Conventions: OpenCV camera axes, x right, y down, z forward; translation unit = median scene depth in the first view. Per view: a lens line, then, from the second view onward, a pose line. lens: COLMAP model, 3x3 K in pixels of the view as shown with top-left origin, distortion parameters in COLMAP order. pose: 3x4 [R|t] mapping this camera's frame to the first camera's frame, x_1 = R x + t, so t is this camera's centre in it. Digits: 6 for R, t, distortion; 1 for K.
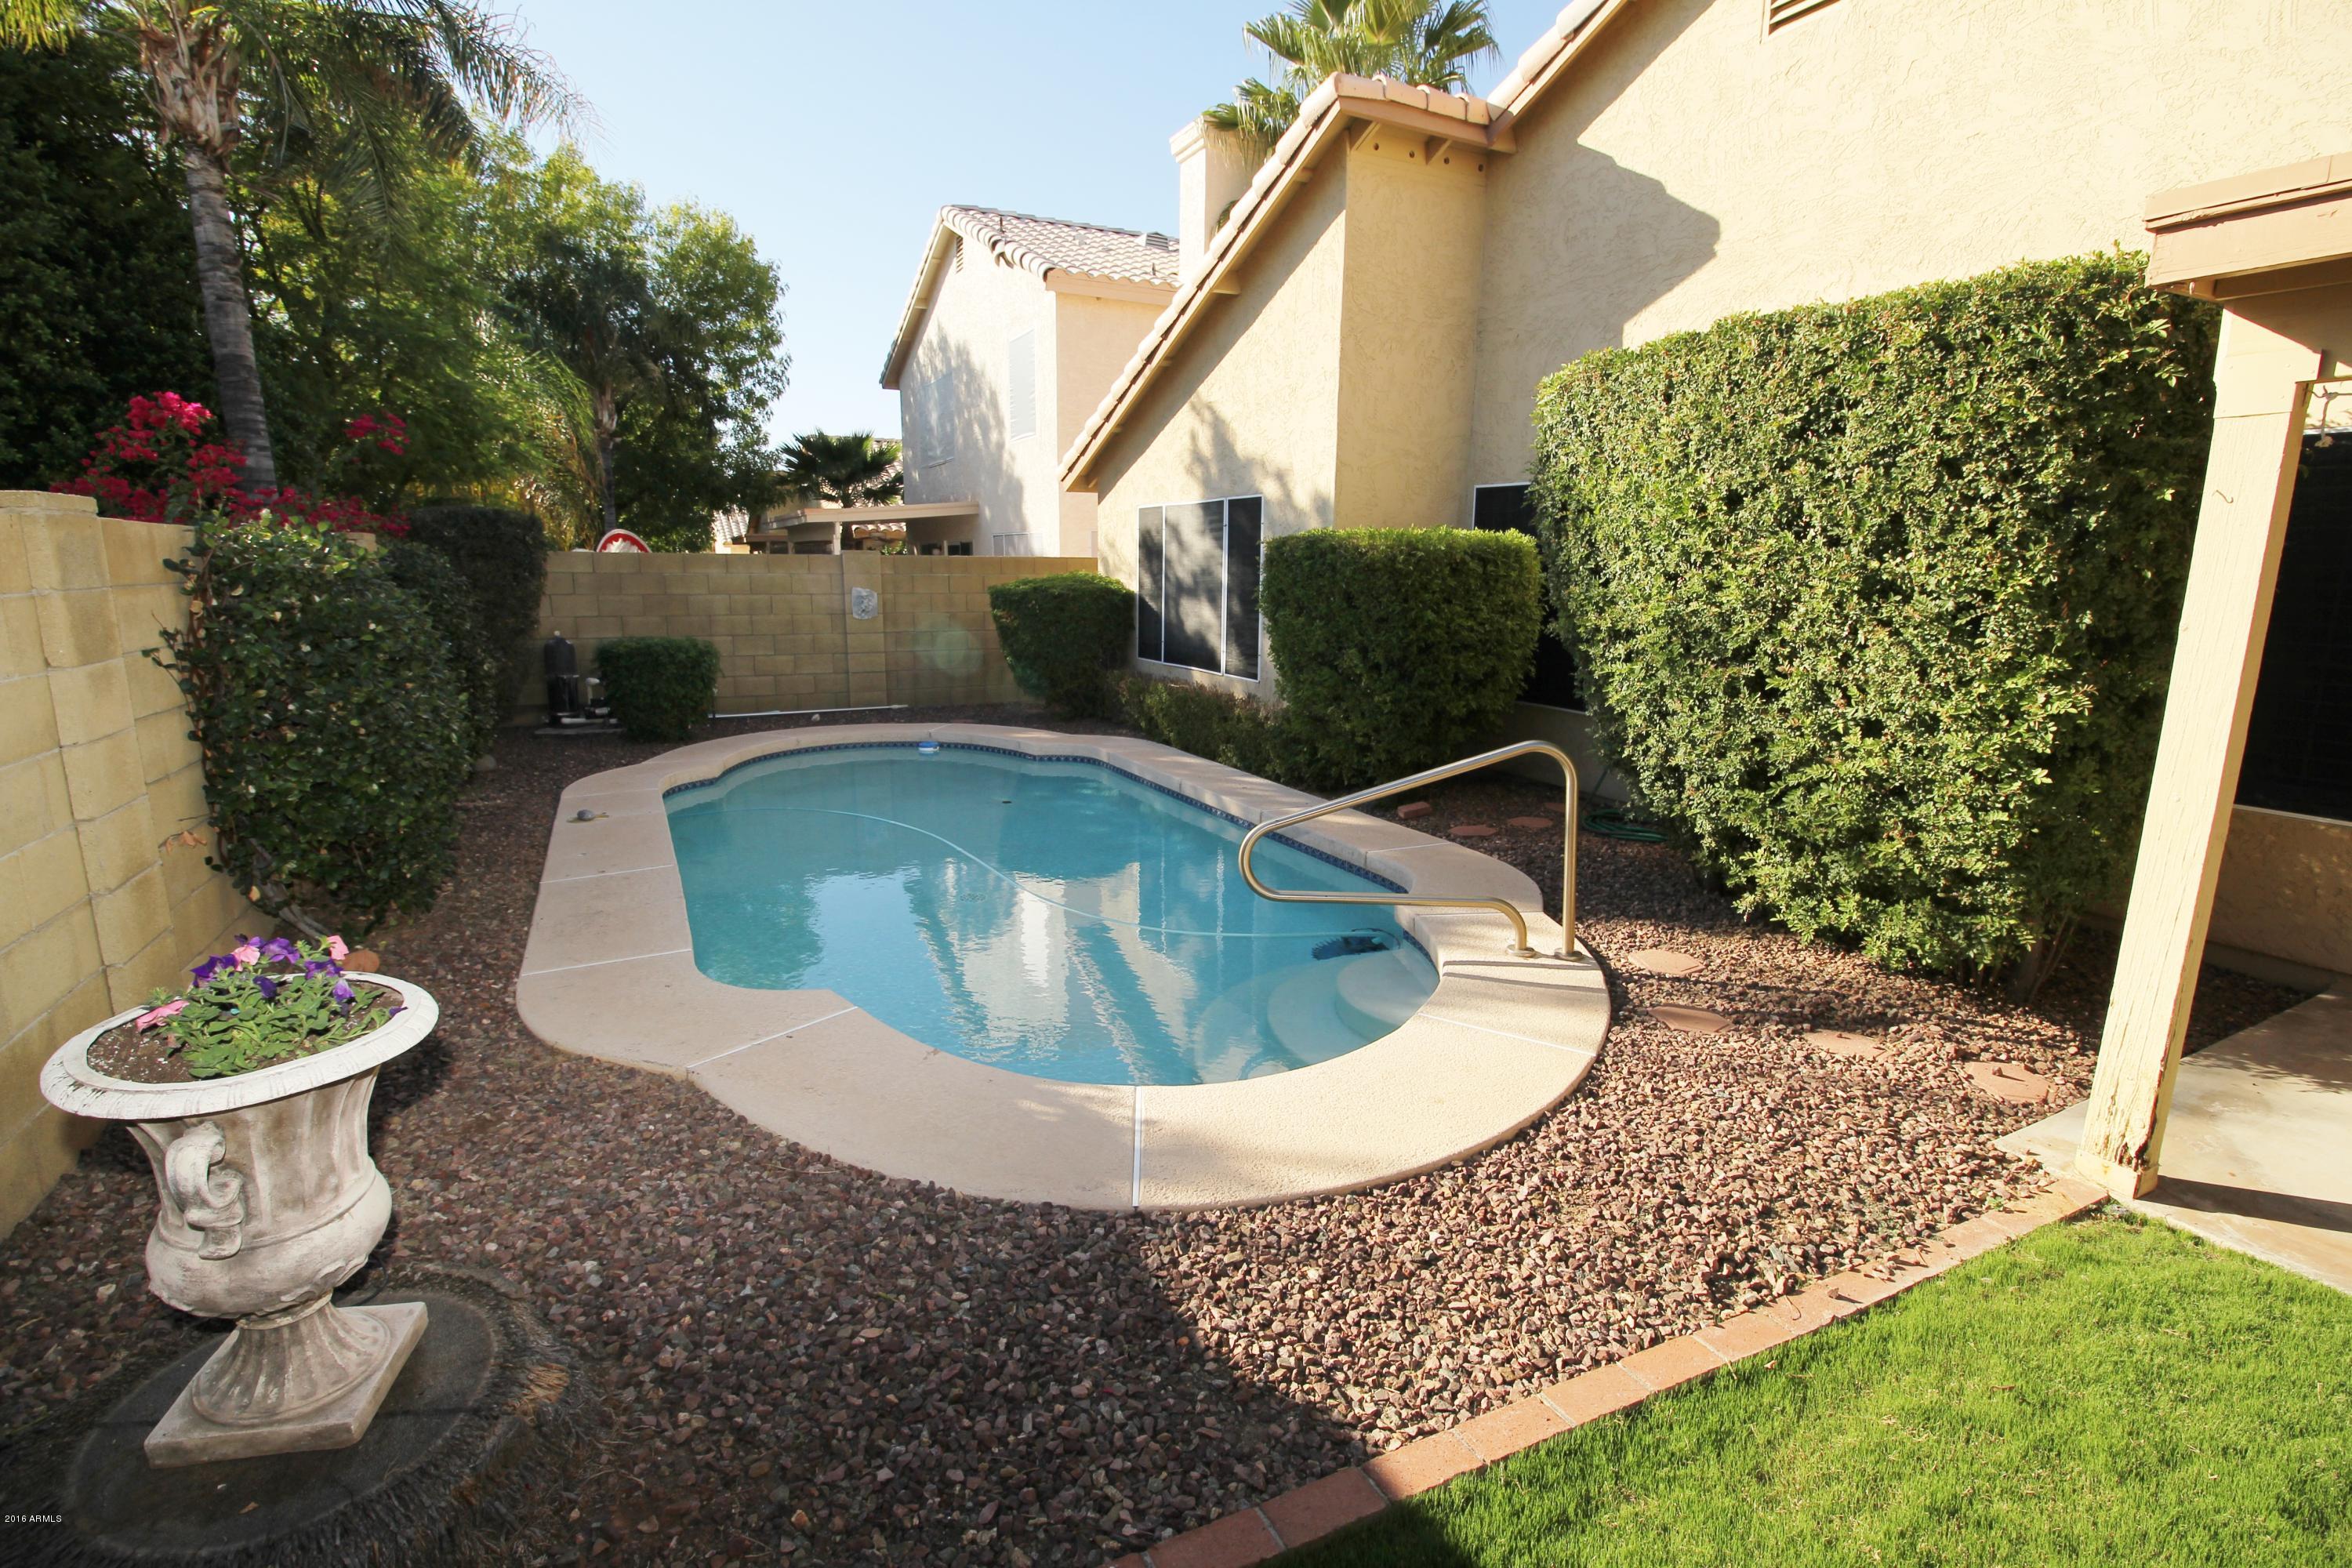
lens RADIAL K [[1089.5, 0, 1176.0], [0, 1089.5, 784.0], [0, 0, 1]] dist [0.006615, -0.015424]
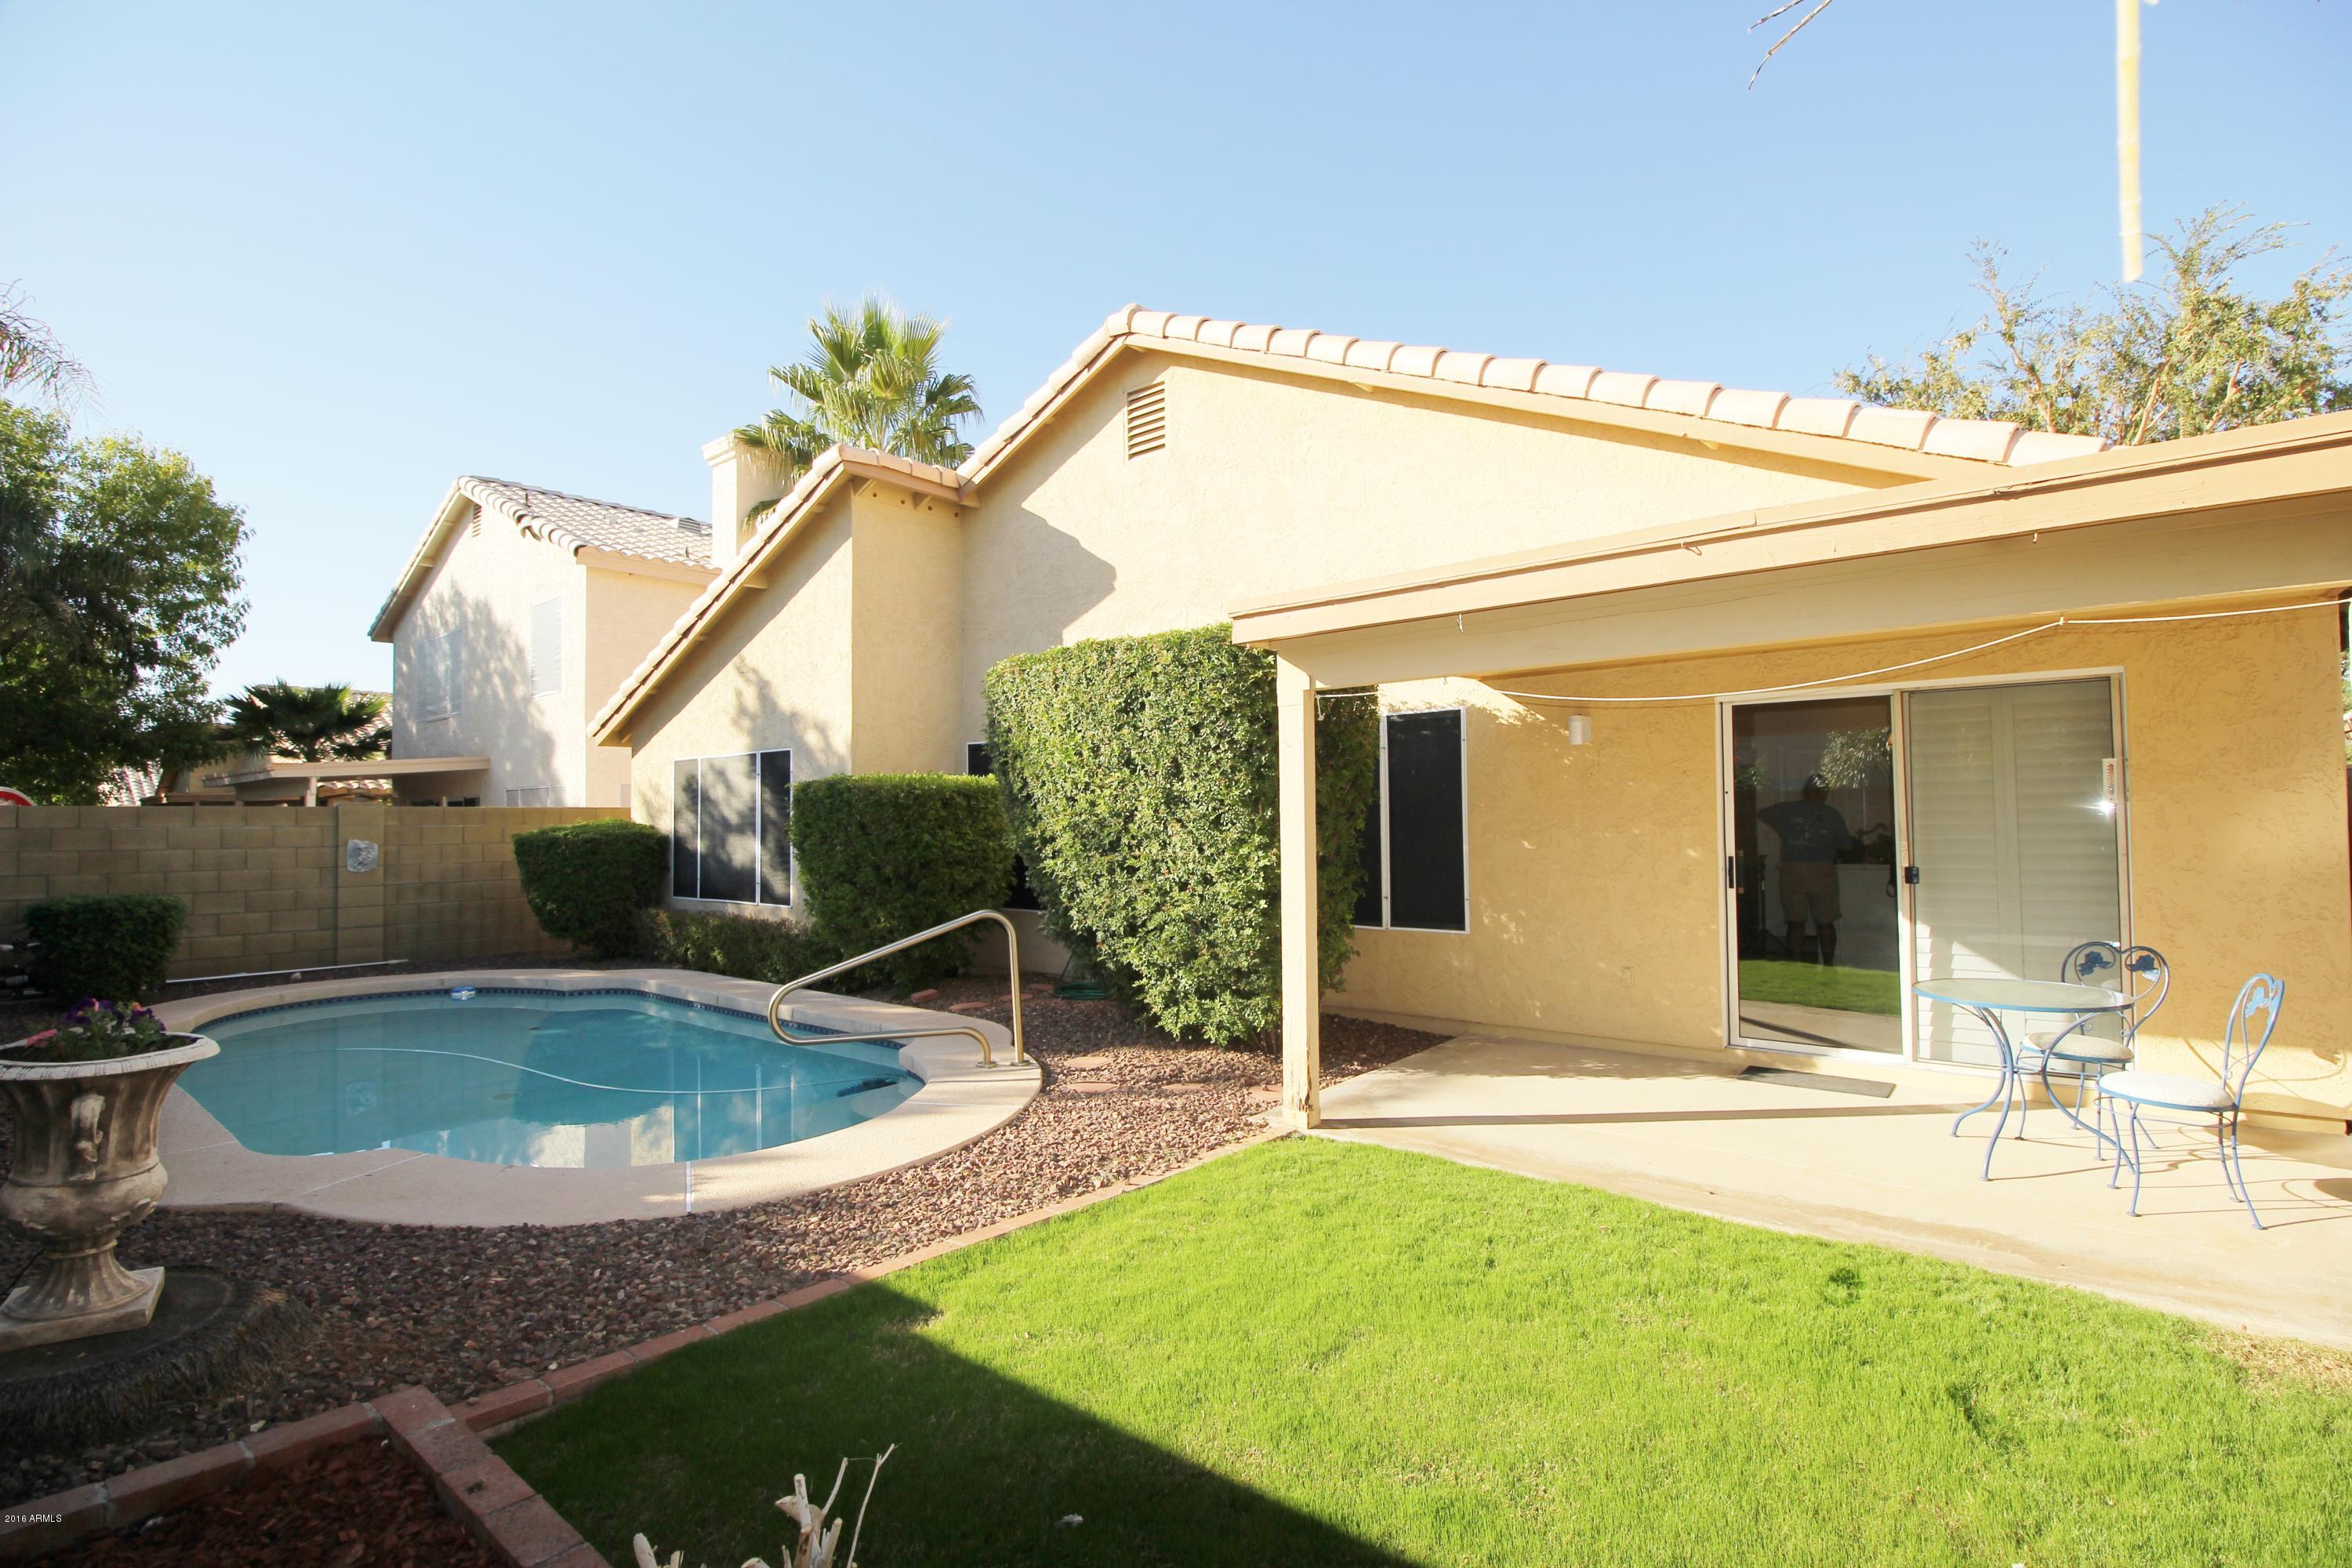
lens RADIAL K [[1089.5, 0, 1176.0], [0, 1089.5, 784.0], [0, 0, 1]] dist [0.006615, -0.015424]
pose [[0.919011, -0.005075, 0.394199, -0.003994], [0.096158, 0.972603, -0.211655, 0.079577], [-0.382325, 0.232419, 0.894321, -0.265197]]
